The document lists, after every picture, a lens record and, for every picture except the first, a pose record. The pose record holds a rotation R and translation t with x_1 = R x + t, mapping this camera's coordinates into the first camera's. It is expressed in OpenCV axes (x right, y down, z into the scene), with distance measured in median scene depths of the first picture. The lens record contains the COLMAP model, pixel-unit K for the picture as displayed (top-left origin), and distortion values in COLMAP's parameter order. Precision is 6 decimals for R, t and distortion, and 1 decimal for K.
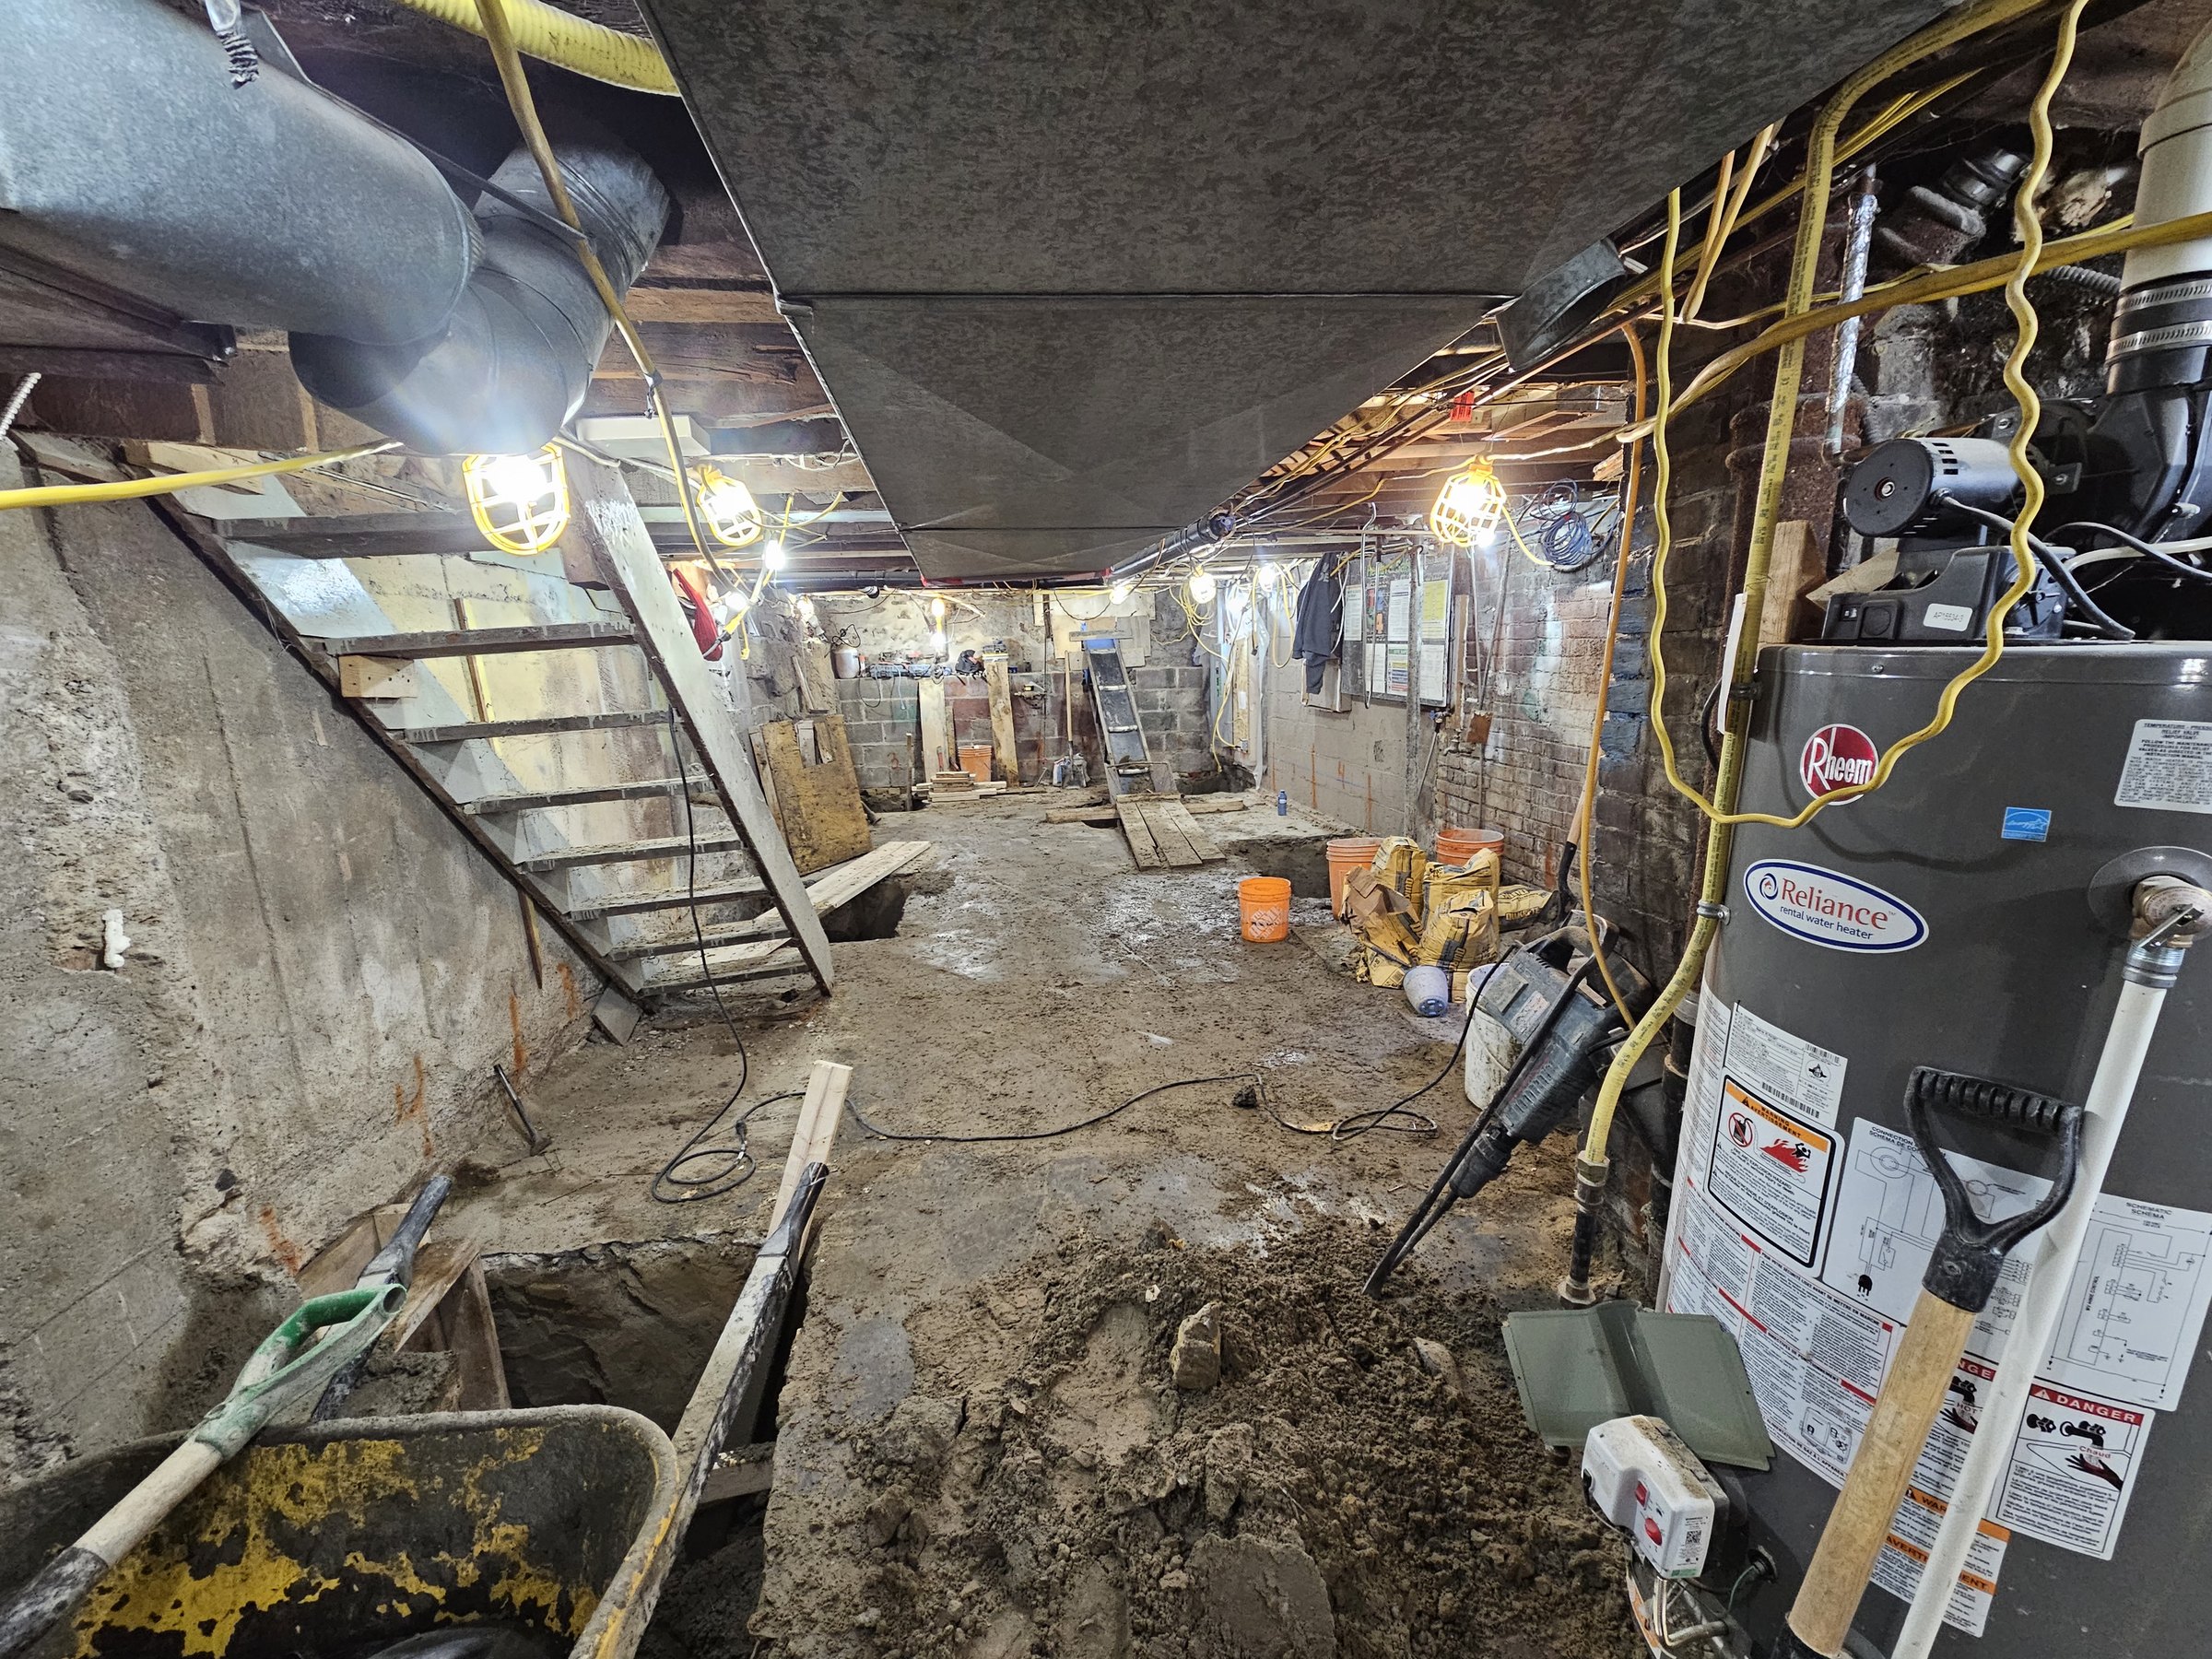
lens RADIAL K [[907.5, 0, 1094.0], [0, 907.5, 841.9], [0, 0, 1]] dist [-0.011176, 0.005032]
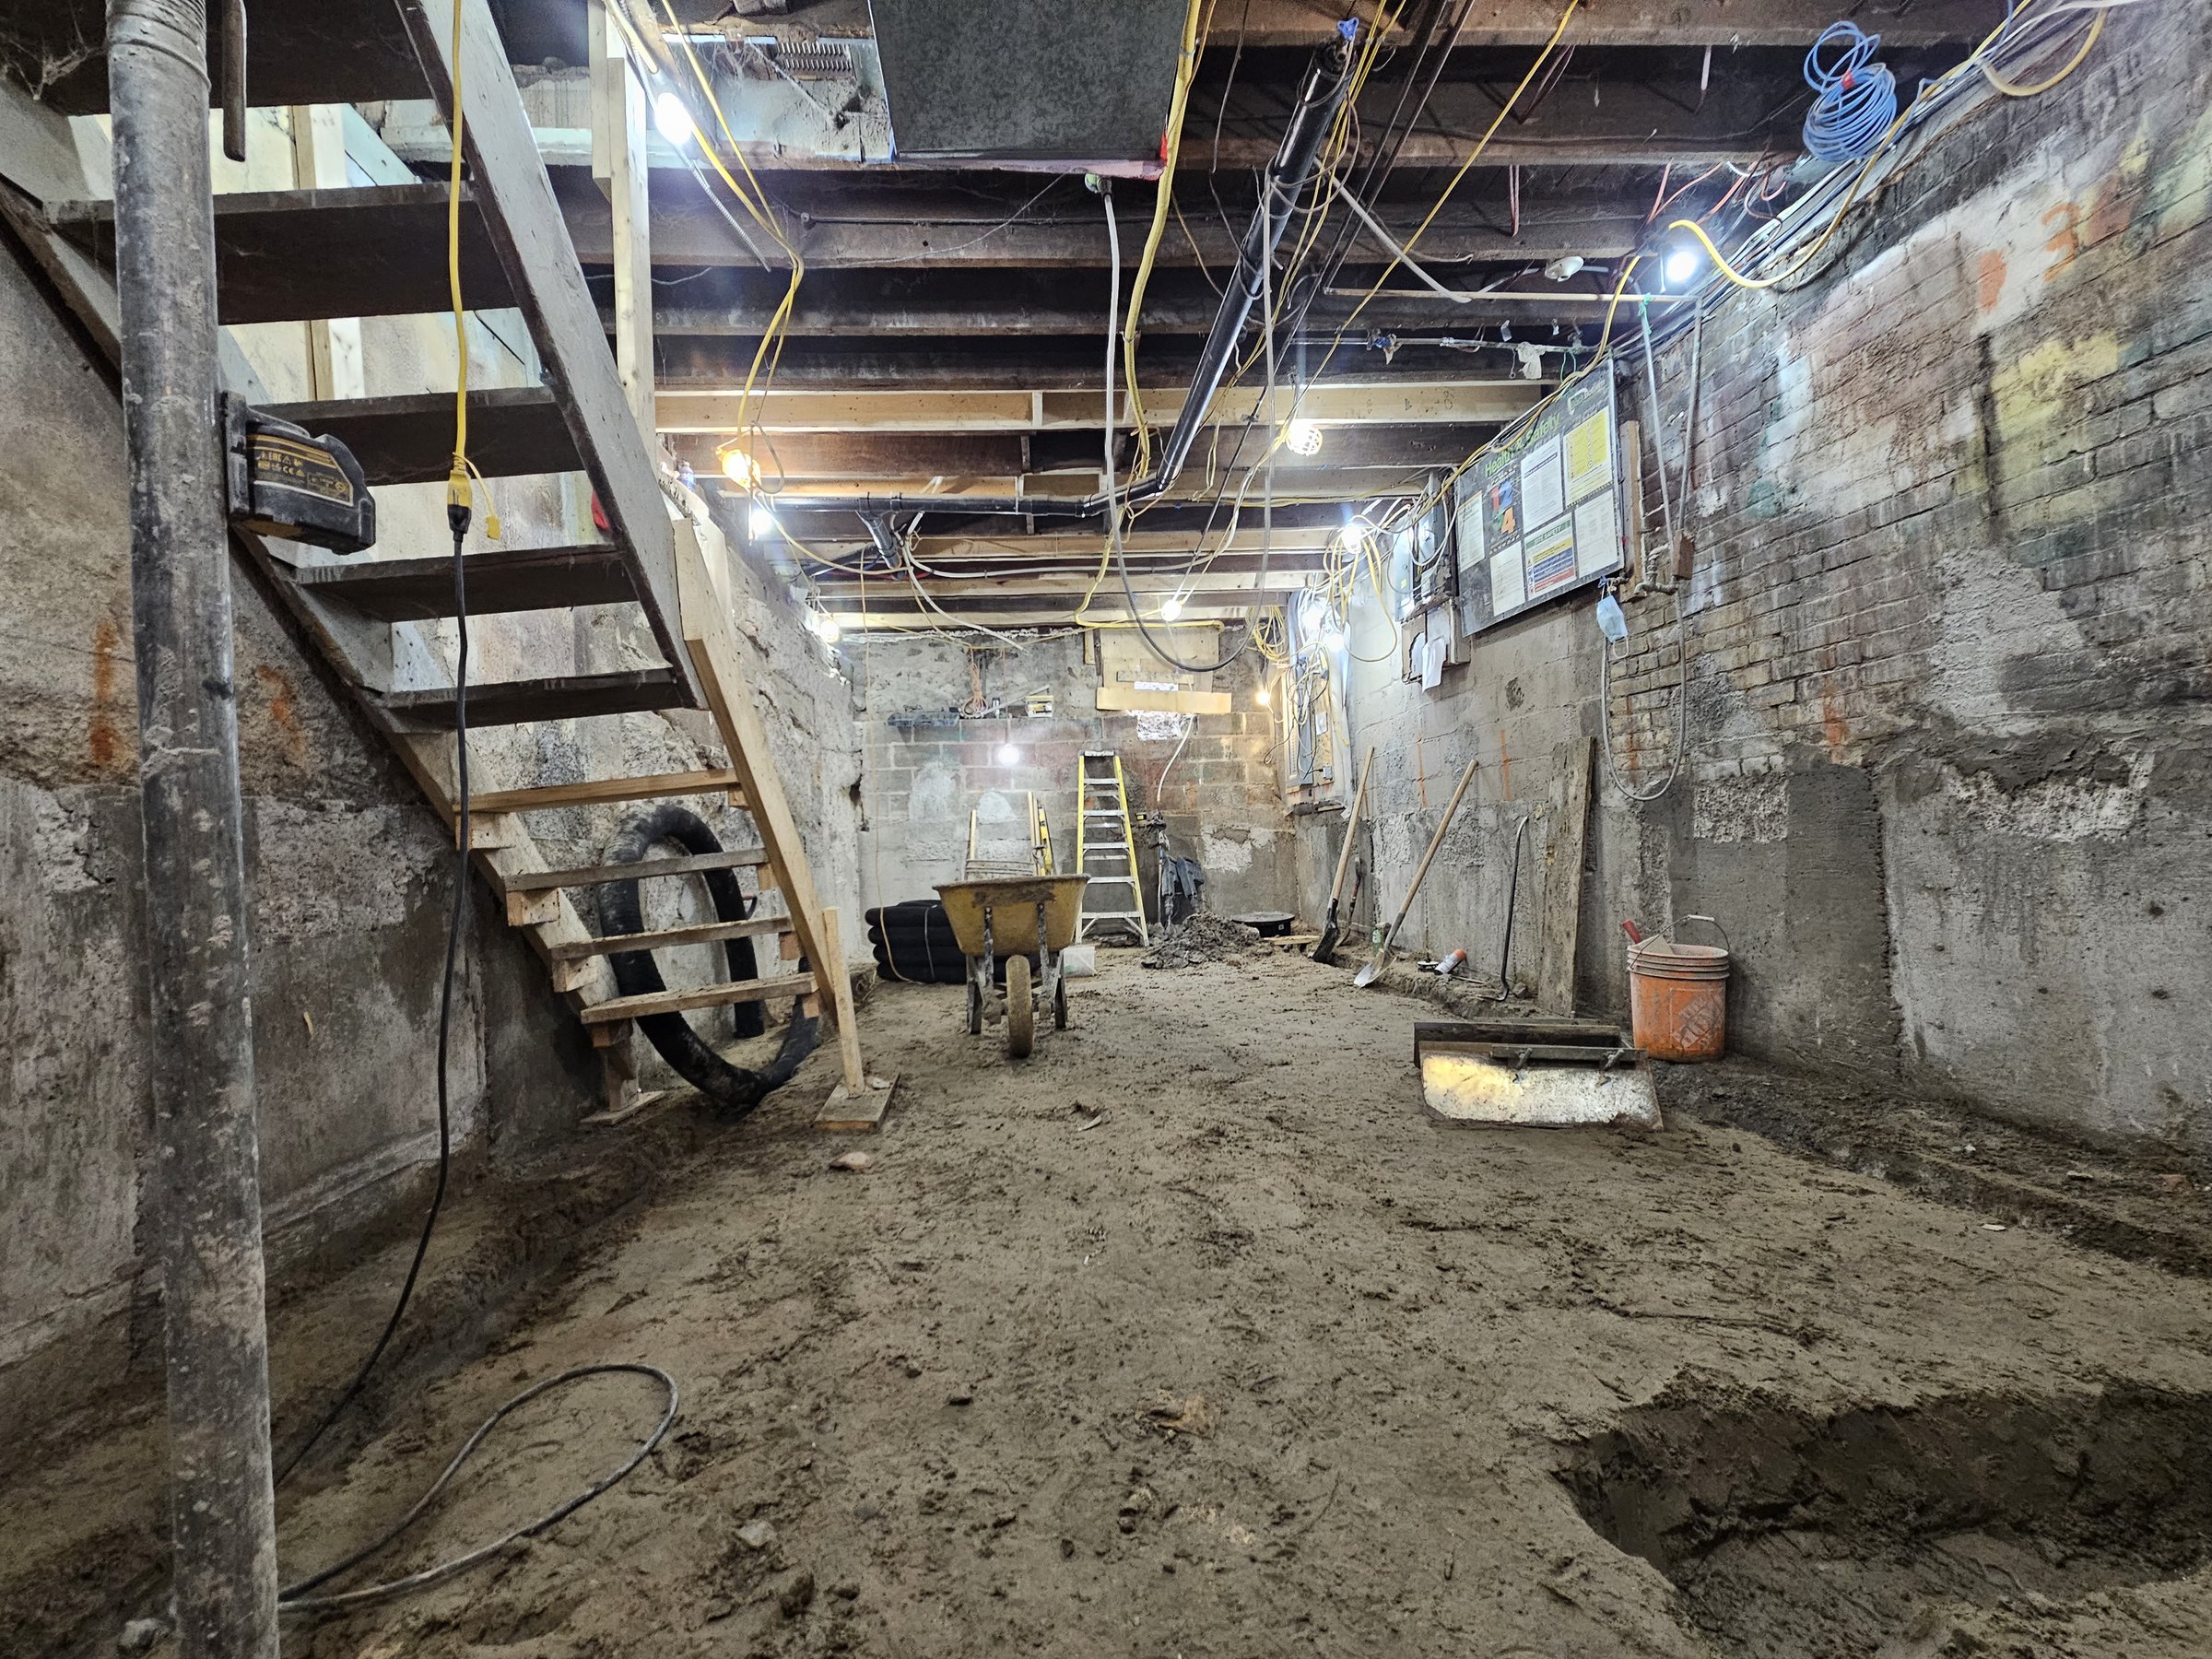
lens RADIAL K [[901.6, 0, 1091.8], [0, 901.6, 845.3], [0, 0, 1]] dist [-0.003127, -0.000171]
pose [[0.997864, -0.007473, -0.064890, -0.006303], [-0.006204, 0.978099, -0.208046, 0.606337], [0.065024, 0.208004, 0.975964, 0.799180]]
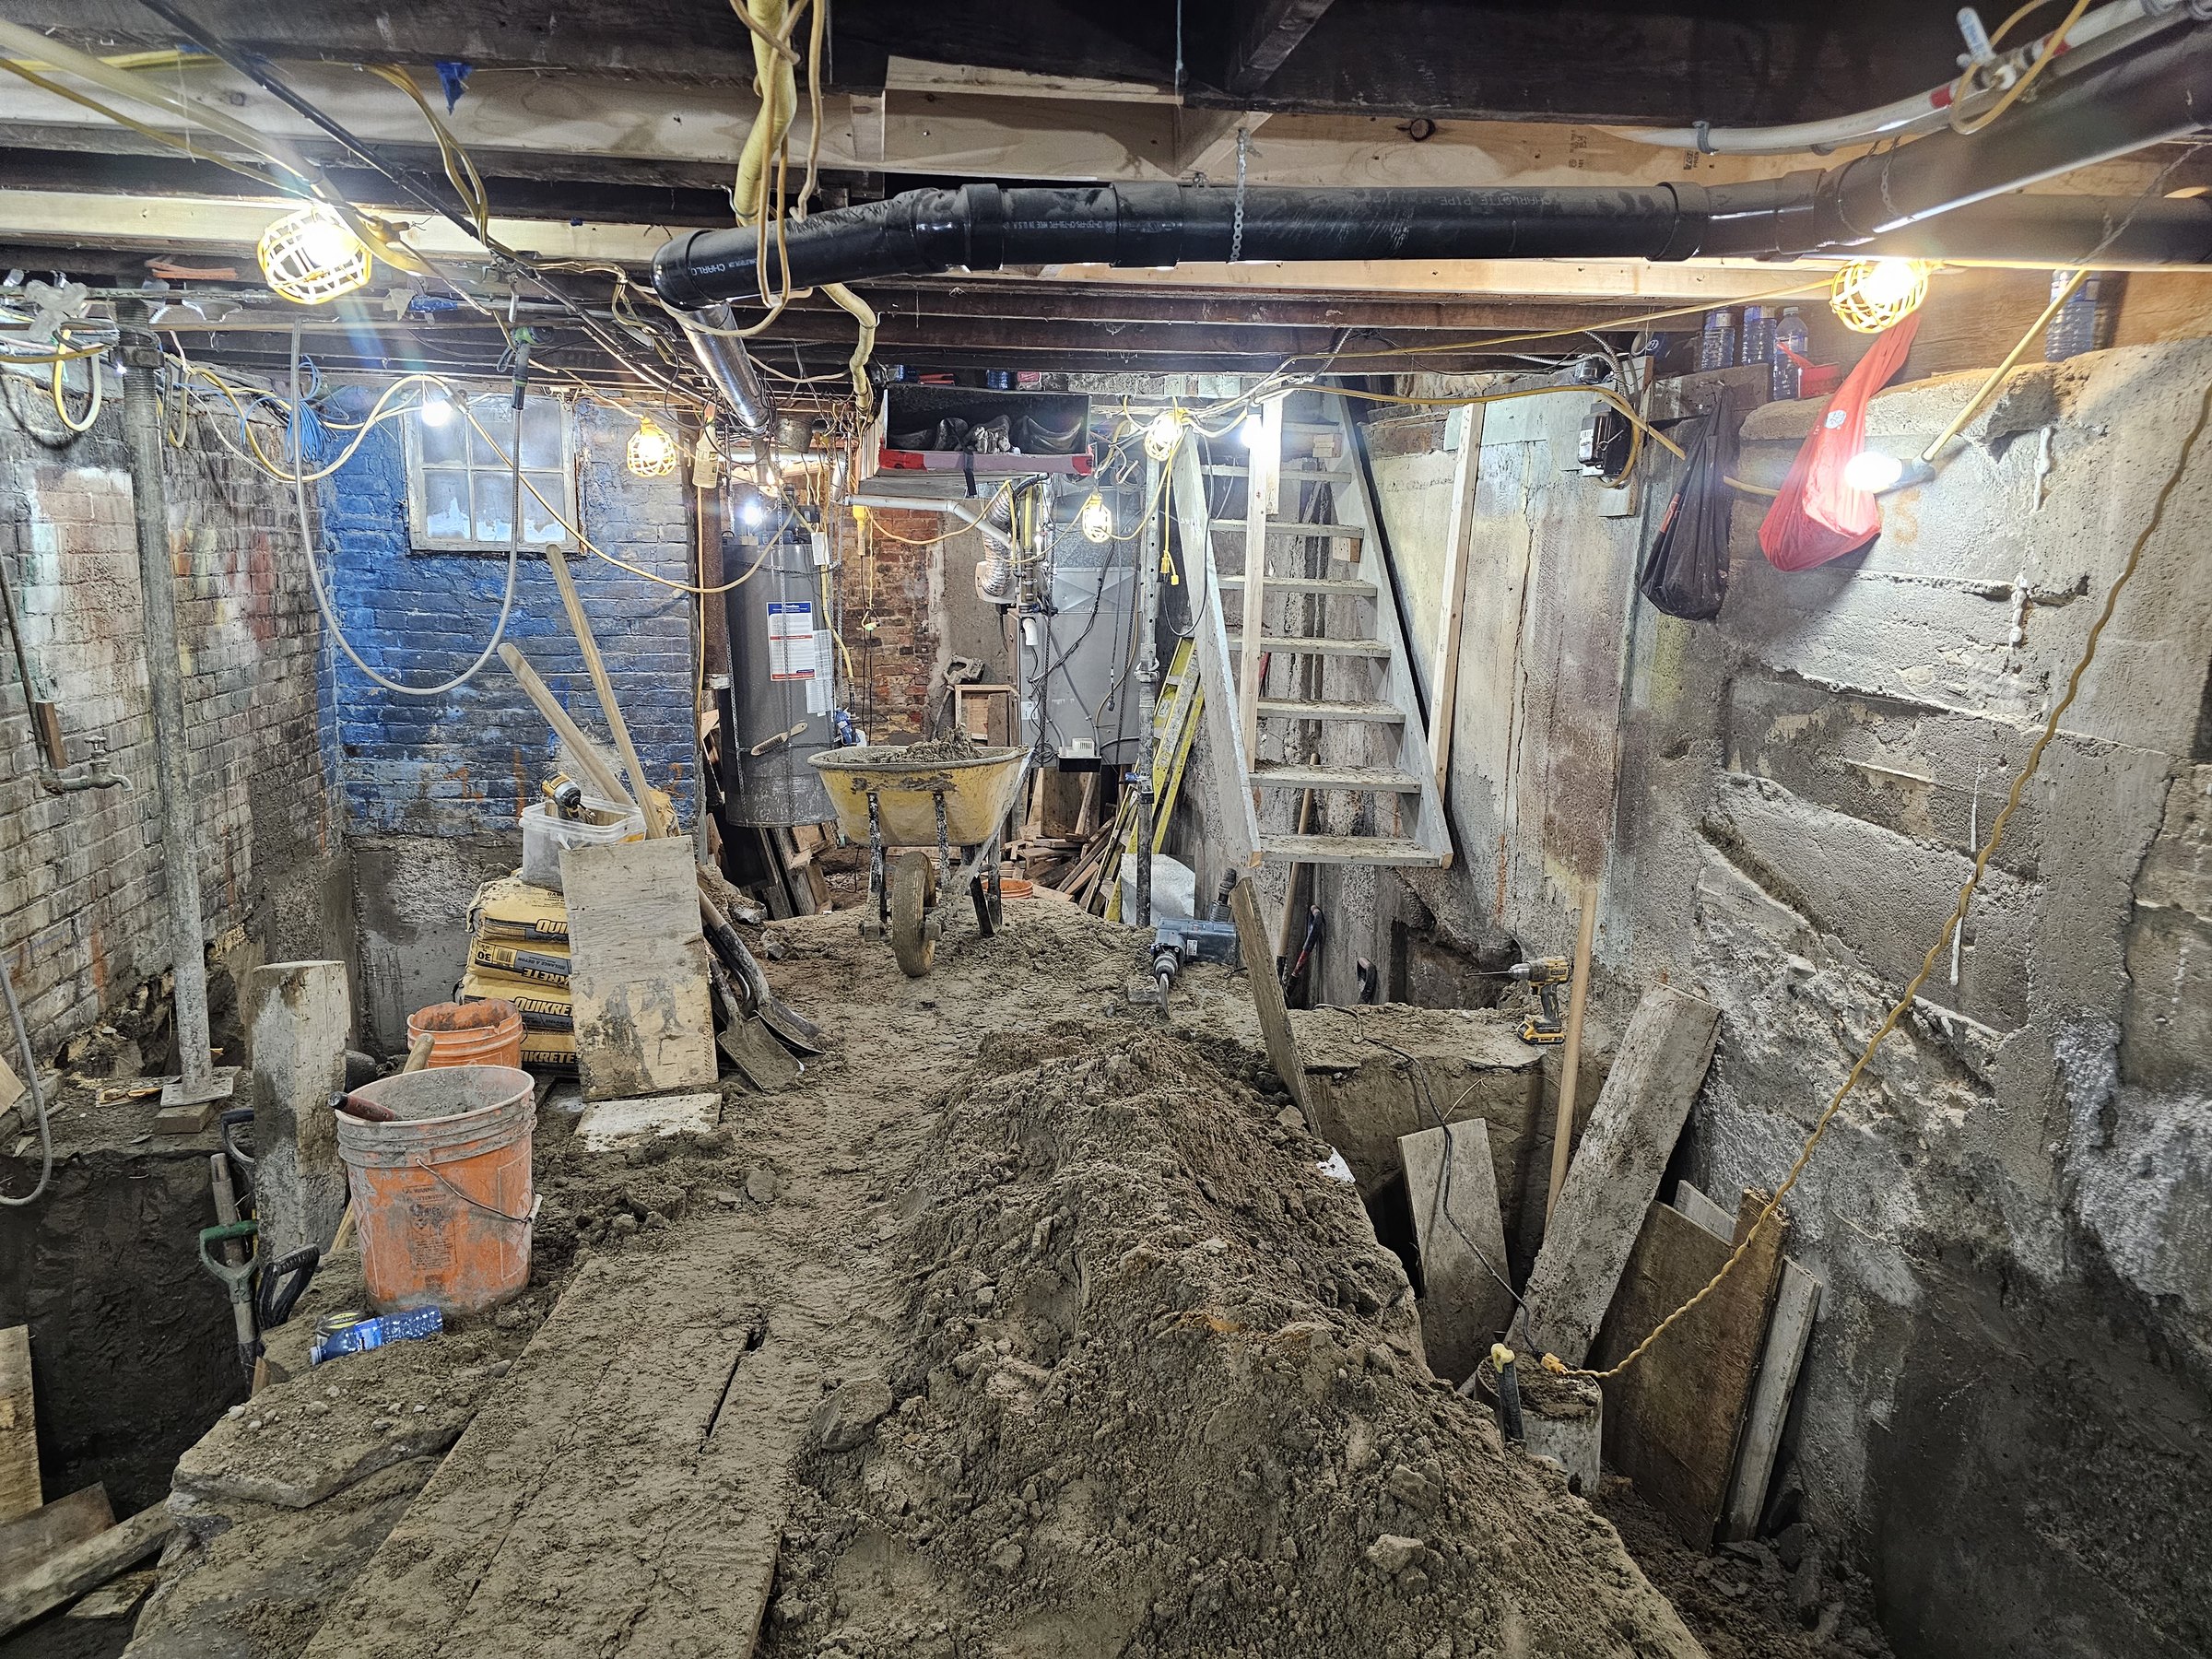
lens RADIAL K [[1470.6, 0, 1096.2], [0, 1470.6, 821.1], [0, 0, 1]] dist [0.051614, -0.042705]
pose [[-0.999087, 0.035179, -0.024232, -0.253910], [0.022850, 0.919405, 0.392648, -0.934695], [0.036092, 0.391736, -0.919370, 4.301973]]
